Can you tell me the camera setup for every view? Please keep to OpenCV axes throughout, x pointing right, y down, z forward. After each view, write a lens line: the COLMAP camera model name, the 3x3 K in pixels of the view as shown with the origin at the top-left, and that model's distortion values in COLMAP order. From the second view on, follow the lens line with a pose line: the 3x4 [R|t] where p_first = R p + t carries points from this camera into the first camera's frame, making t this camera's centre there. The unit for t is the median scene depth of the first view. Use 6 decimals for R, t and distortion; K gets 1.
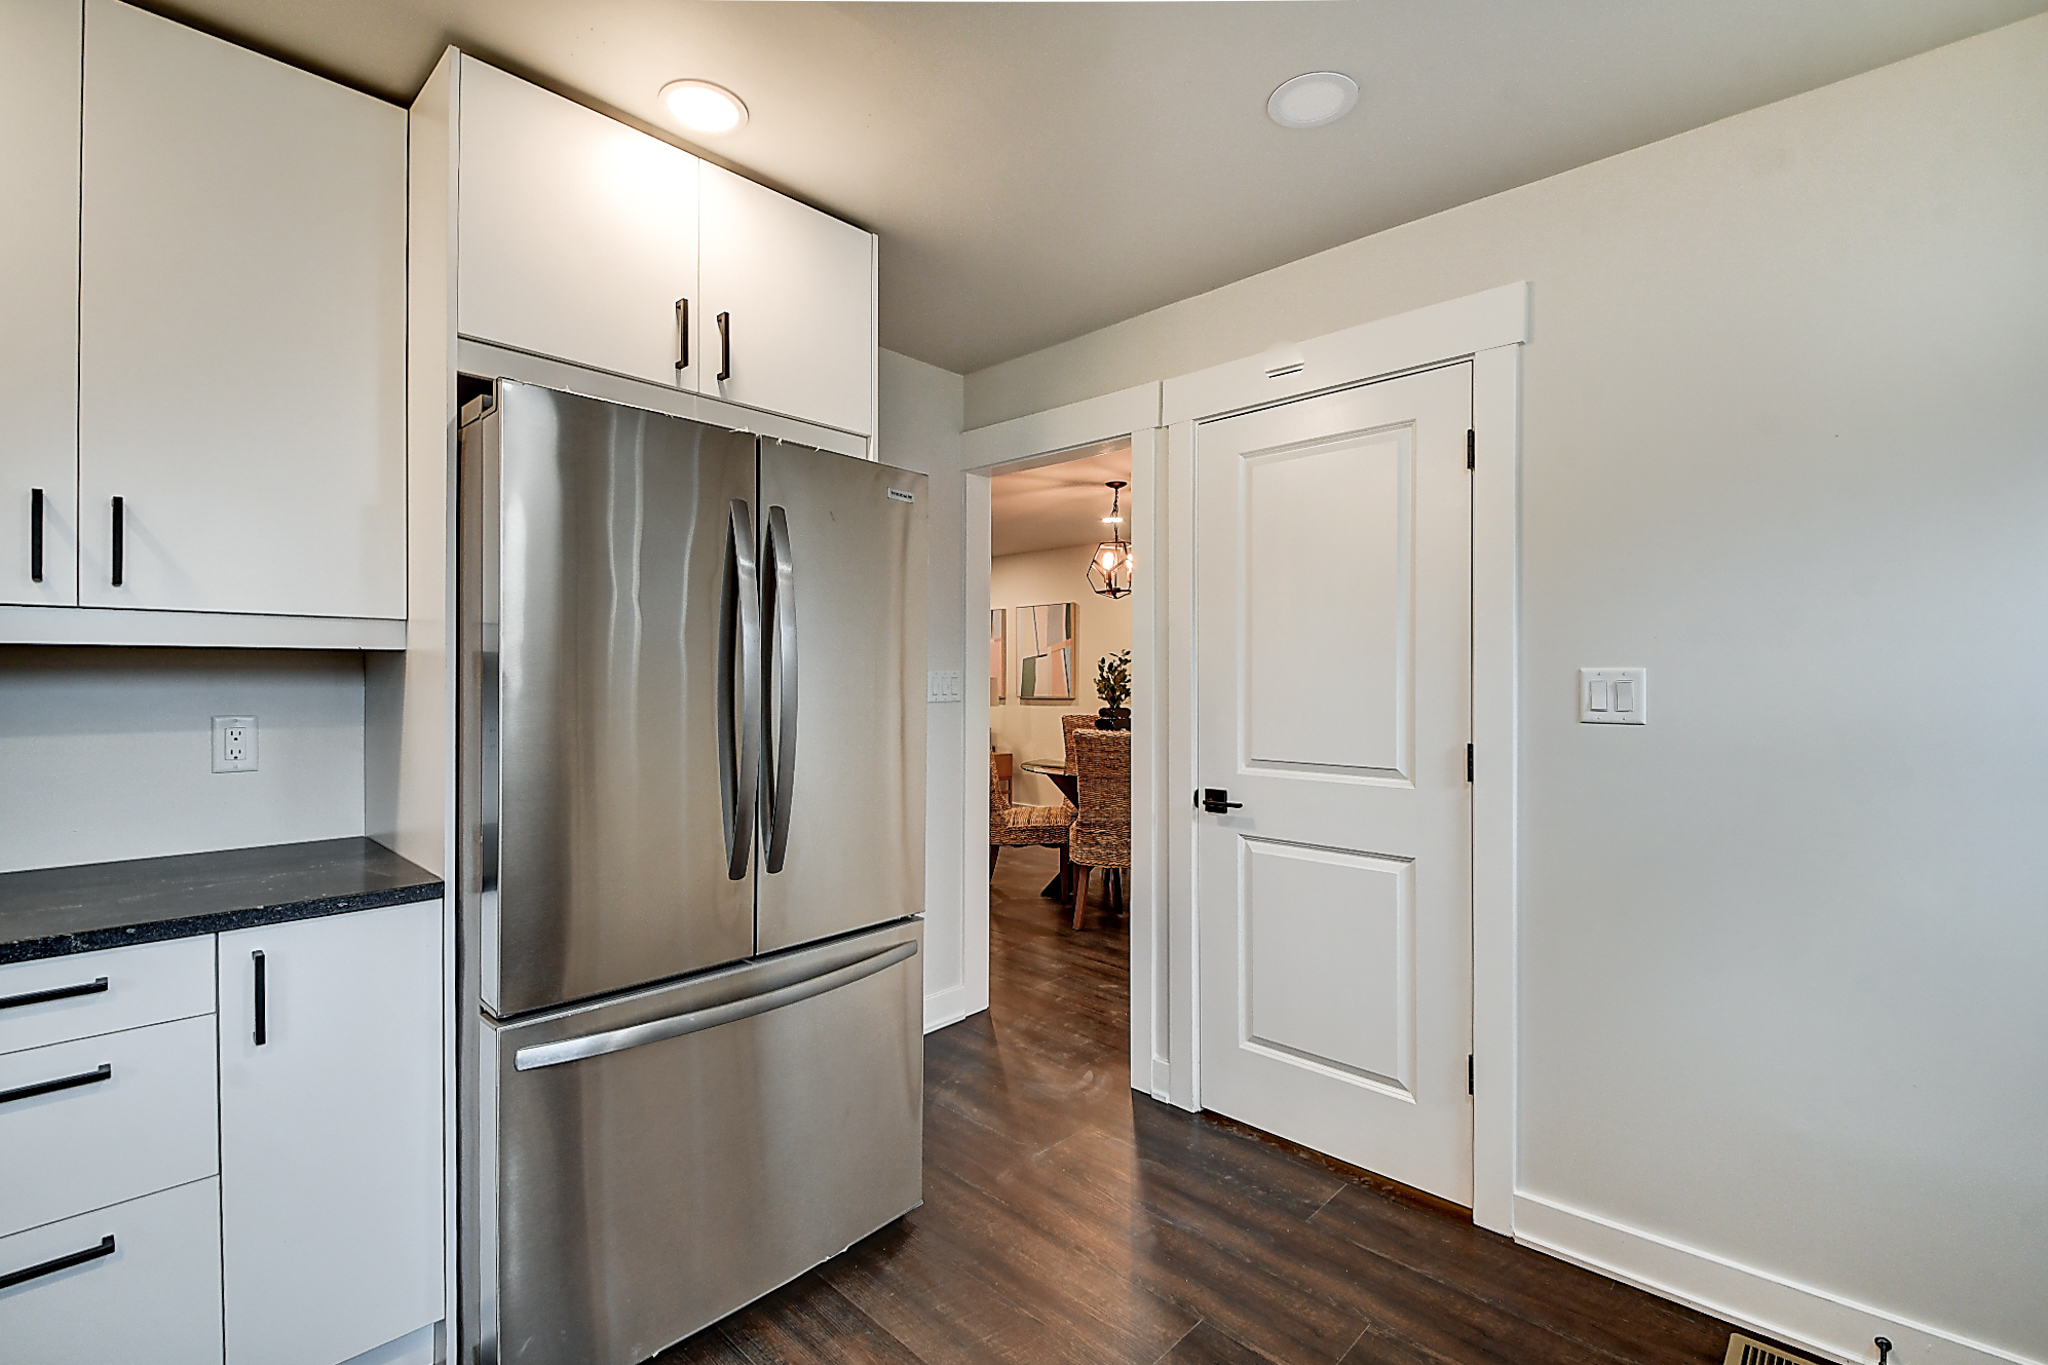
lens RADIAL K [[878.6, 0, 1024.0], [0, 878.6, 682.5], [0, 0, 1]] dist [0.037585, -0.020700]
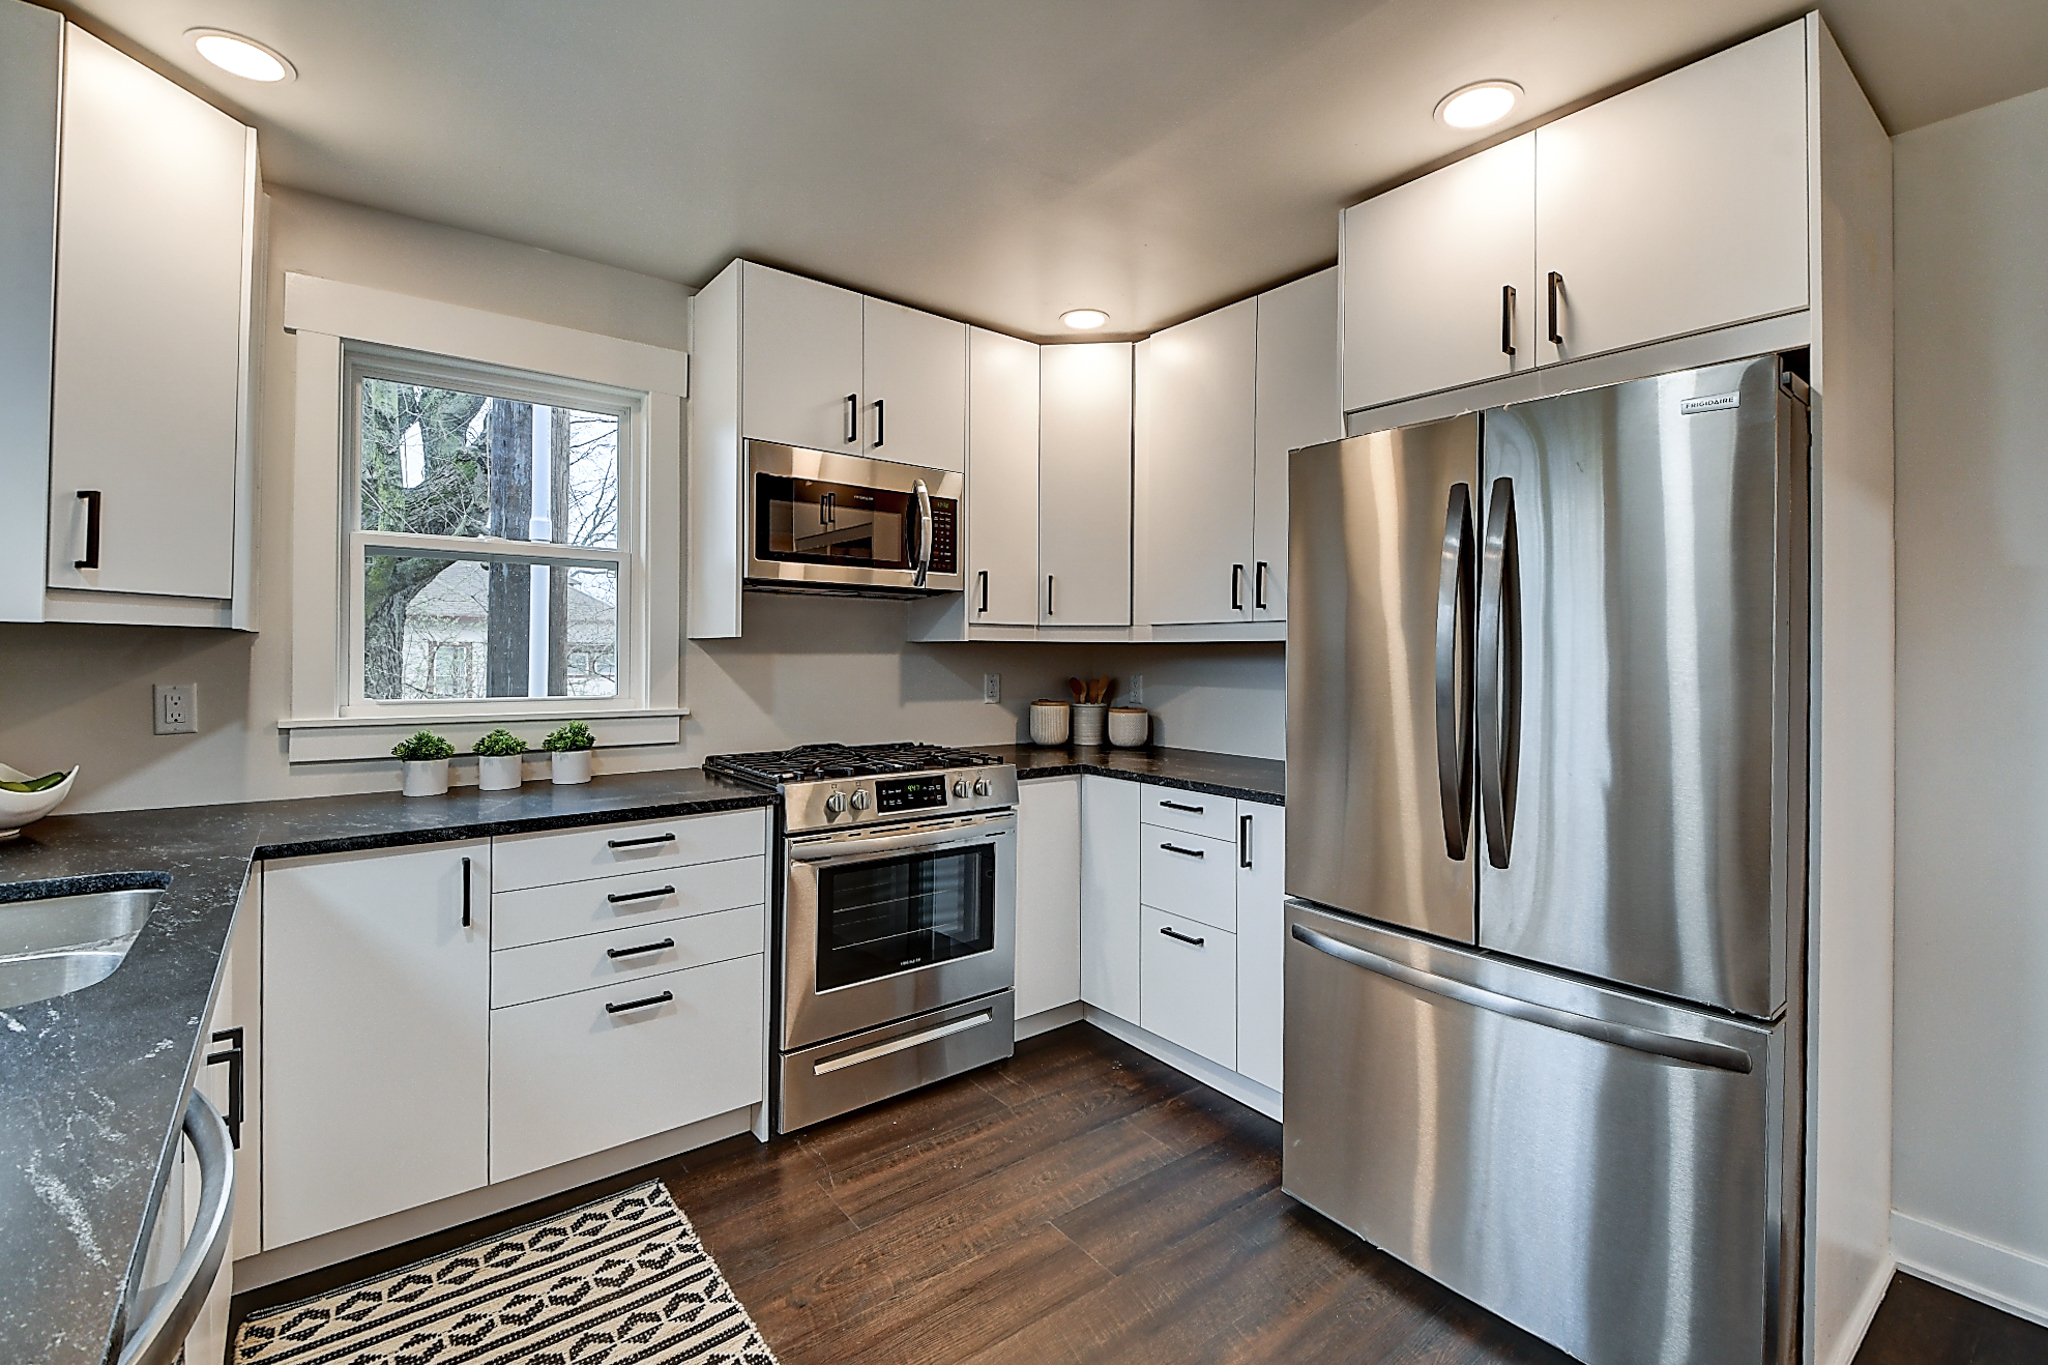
lens RADIAL K [[902.1, 0, 1046.0], [0, 902.1, 649.4], [0, 0, 1]] dist [0.029312, -0.023846]
pose [[-0.162852, -0.013997, -0.986551, 0.623056], [-0.011884, 0.999855, -0.012224, 0.000264], [0.986579, 0.009734, -0.162995, 0.569260]]
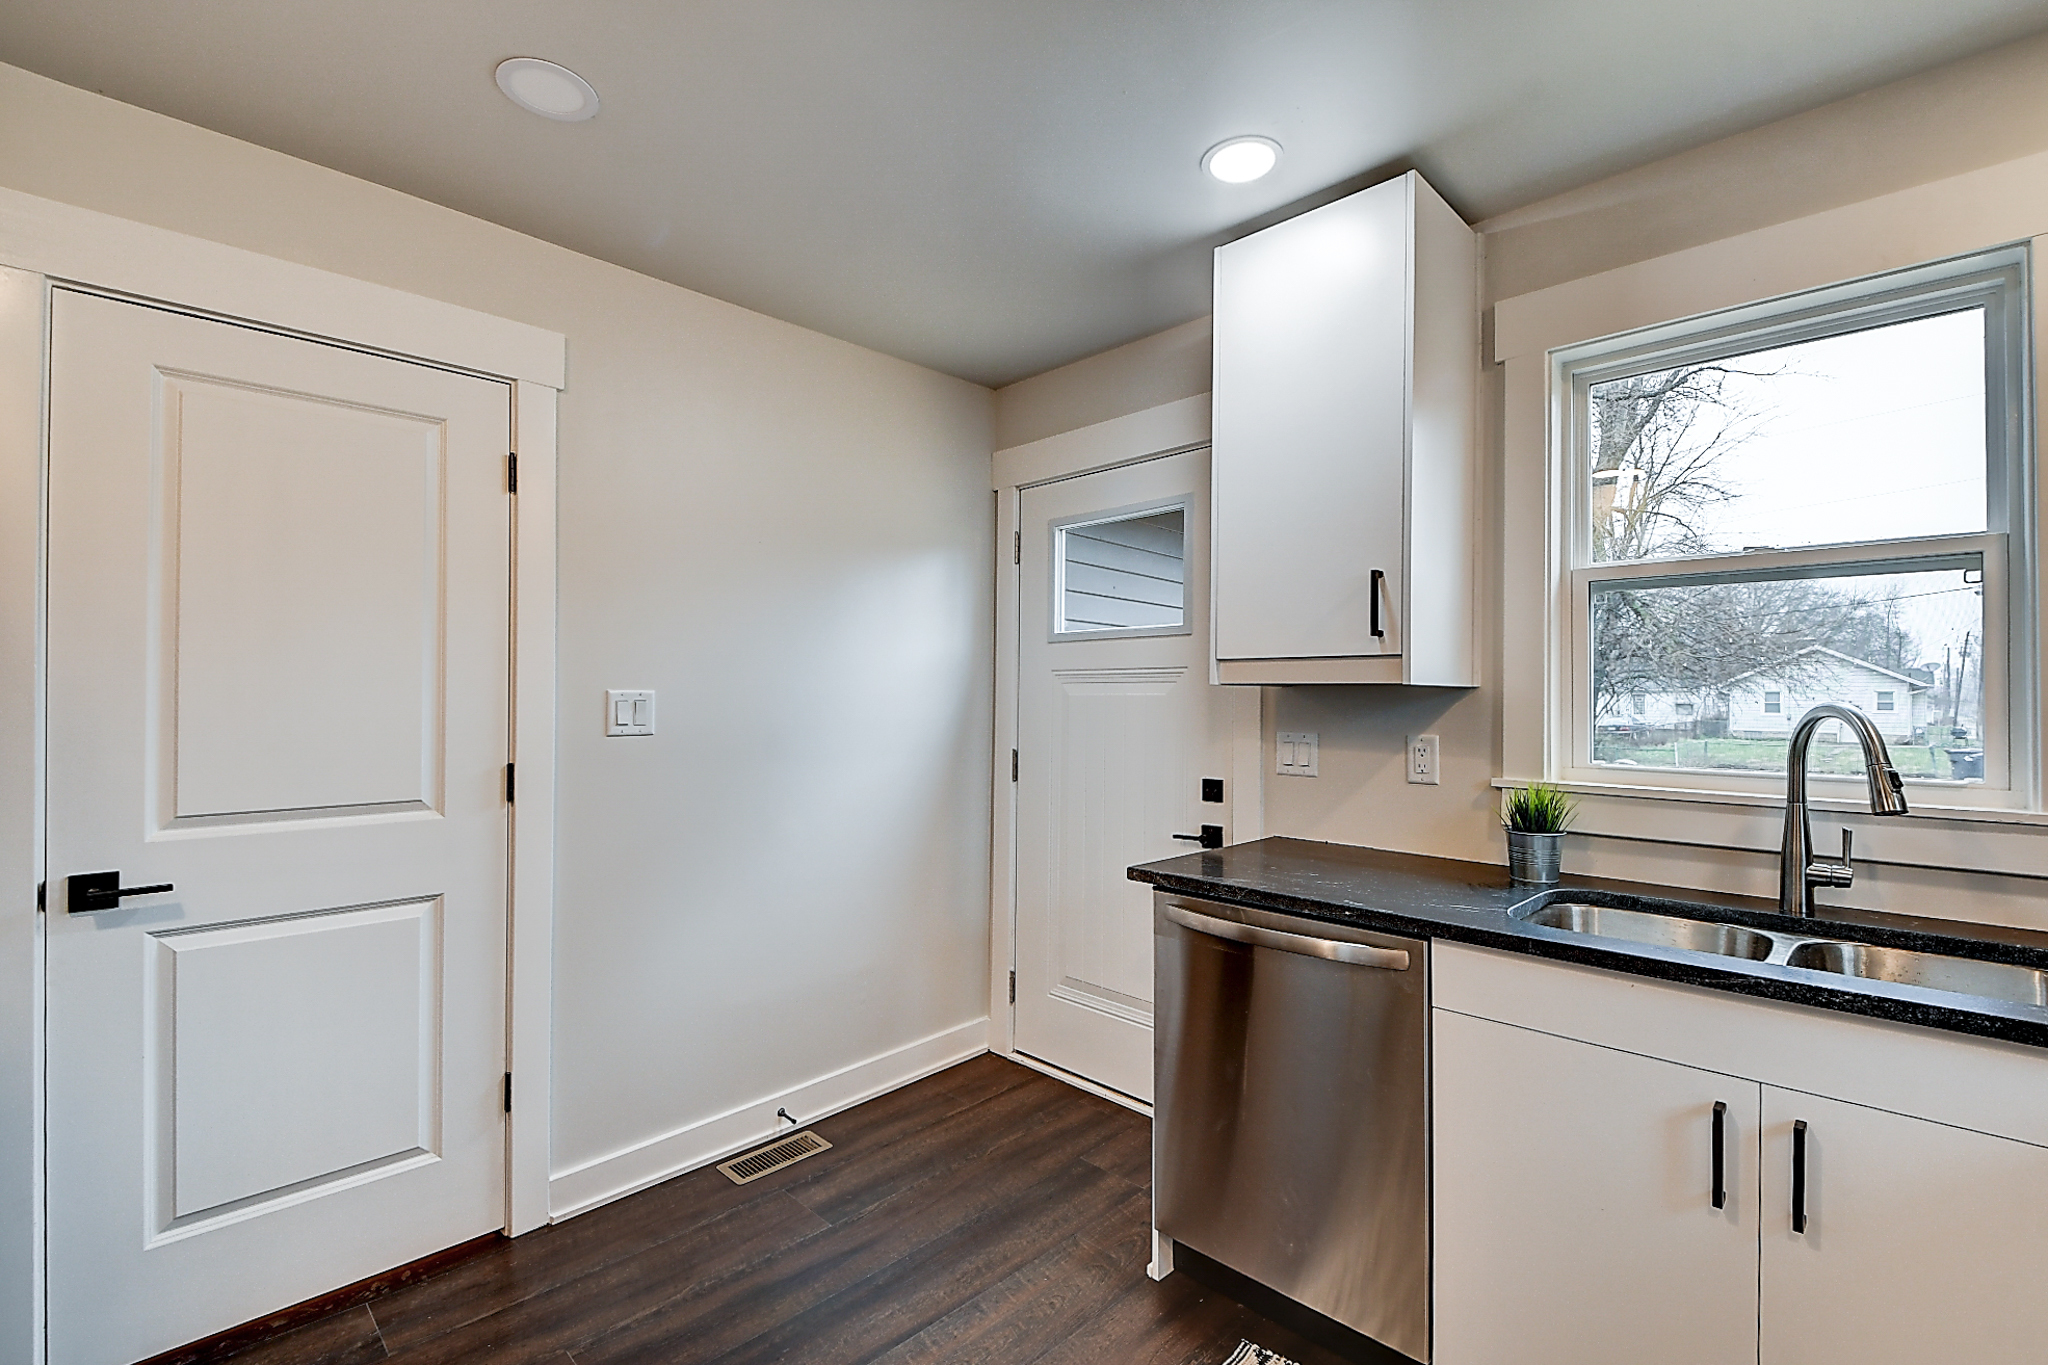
lens RADIAL K [[919.1, 0, 1022.5], [0, 919.1, 689.7], [0, 0, 1]] dist [0.000816, -0.000398]
pose [[0.055678, 0.001573, 0.998448, -0.512375], [0.000344, 0.999999, -0.001594, -0.012987], [-0.998449, 0.000432, 0.055677, 0.368389]]
